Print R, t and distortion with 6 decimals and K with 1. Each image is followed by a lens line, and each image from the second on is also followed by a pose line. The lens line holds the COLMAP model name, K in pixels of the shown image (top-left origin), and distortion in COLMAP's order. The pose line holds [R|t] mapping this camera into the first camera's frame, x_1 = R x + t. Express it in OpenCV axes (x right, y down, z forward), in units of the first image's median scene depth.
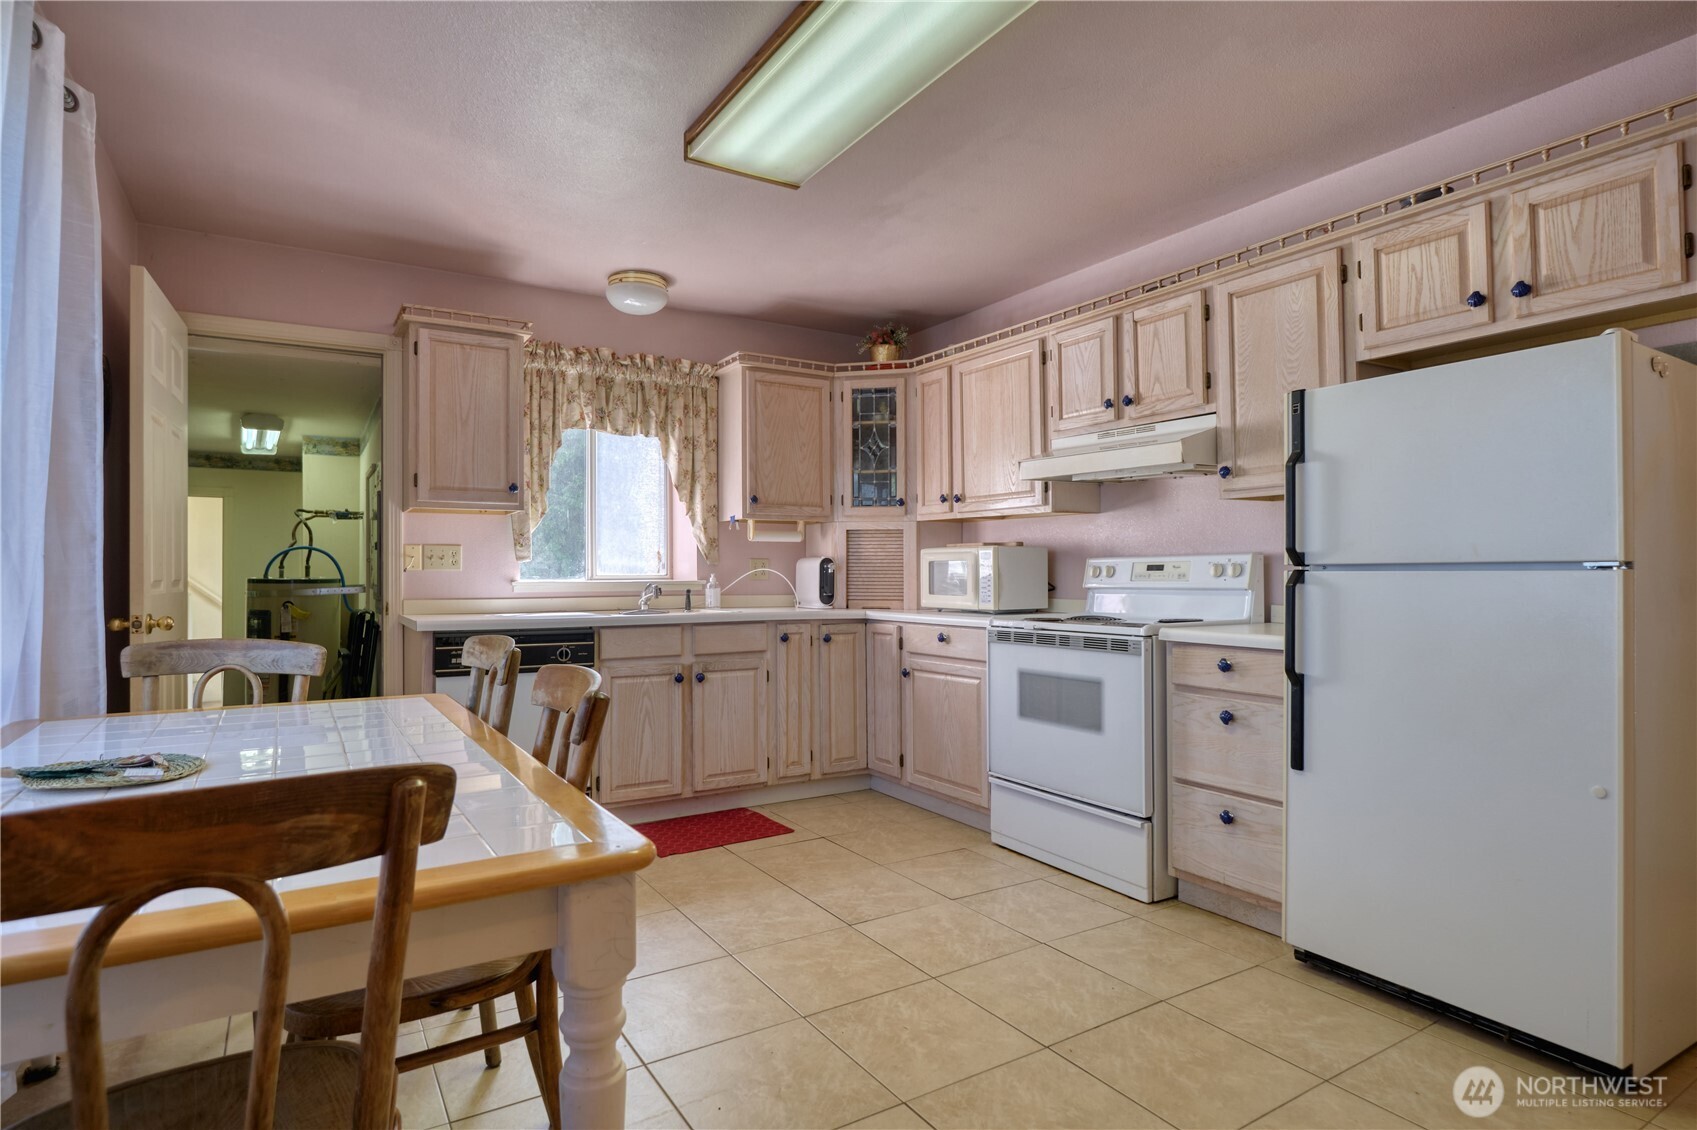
lens RADIAL K [[896.9, 0, 848.5], [0, 896.9, 565.0], [0, 0, 1]] dist [-0.040518, 0.000498]
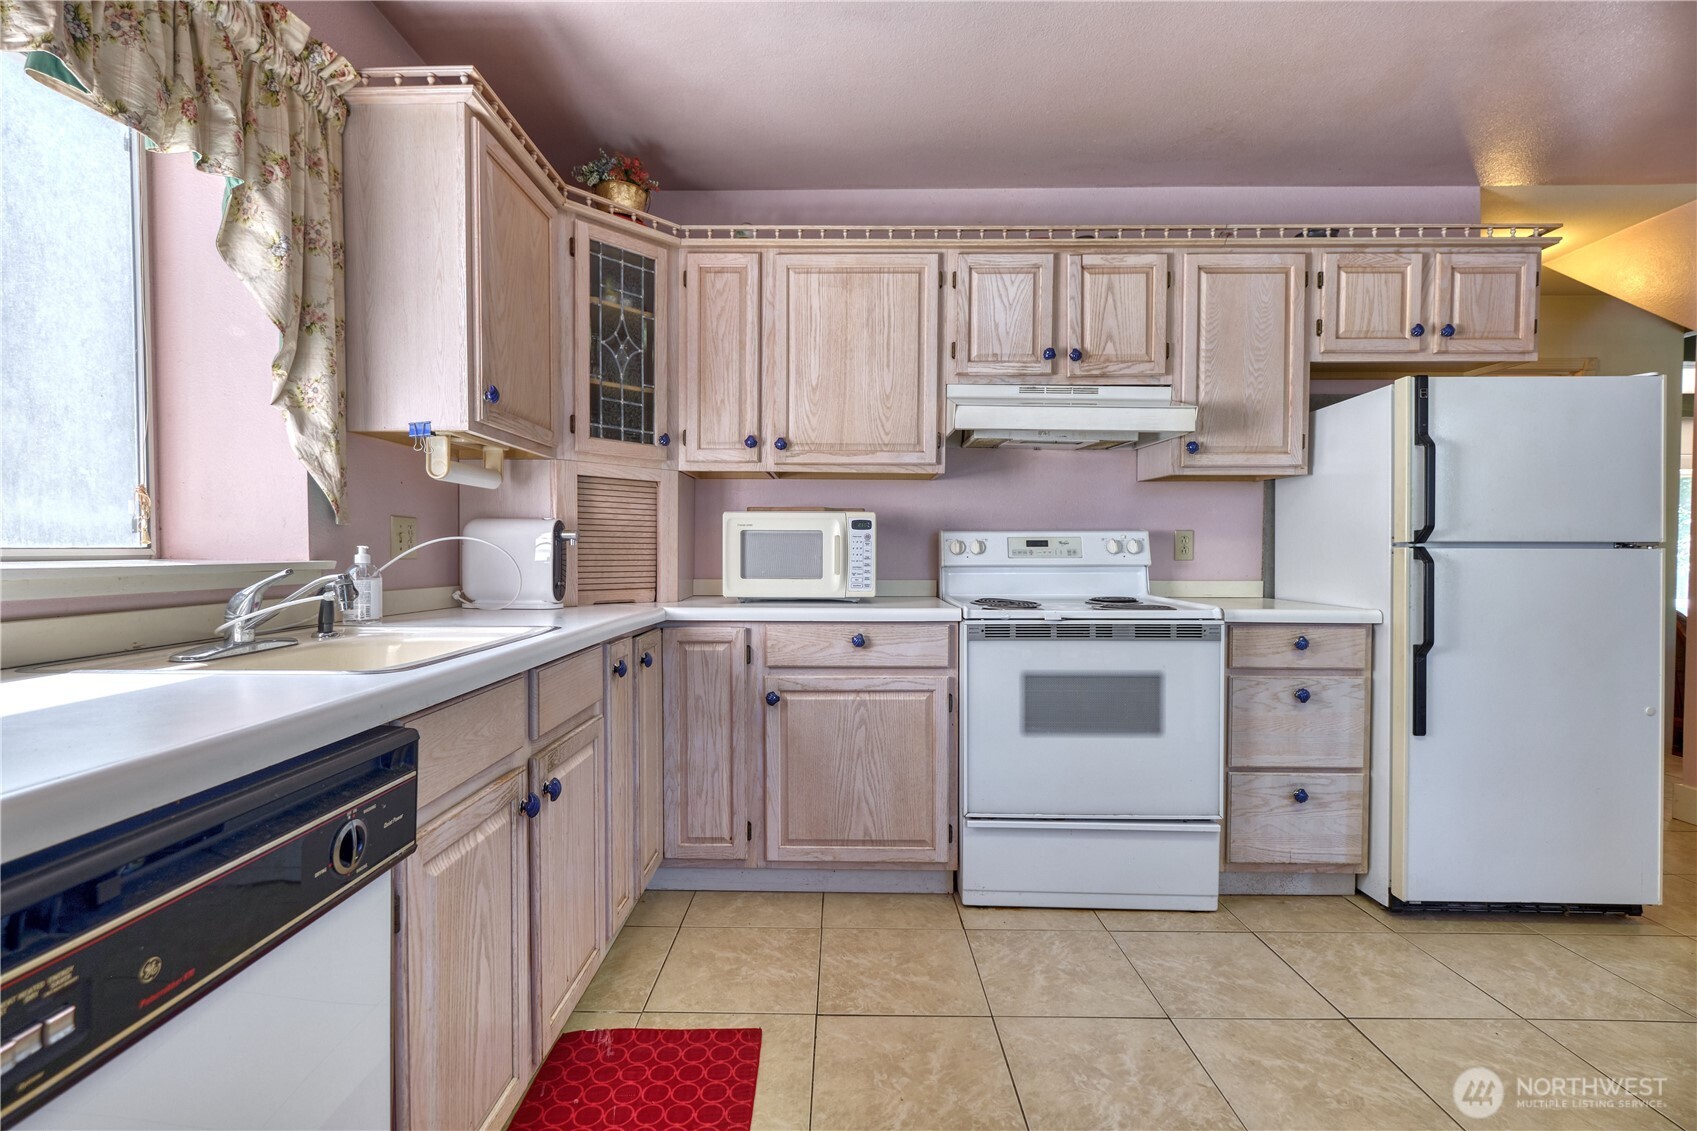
lens RADIAL K [[740.8, 0, 835.7], [0, 740.8, 569.1], [0, 0, 1]] dist [-0.006380, -0.000573]
pose [[0.545137, -0.016701, 0.838181, -0.430869], [-0.011613, 0.999555, 0.027469, 0.011234], [-0.838266, -0.024708, 0.544701, 0.783347]]
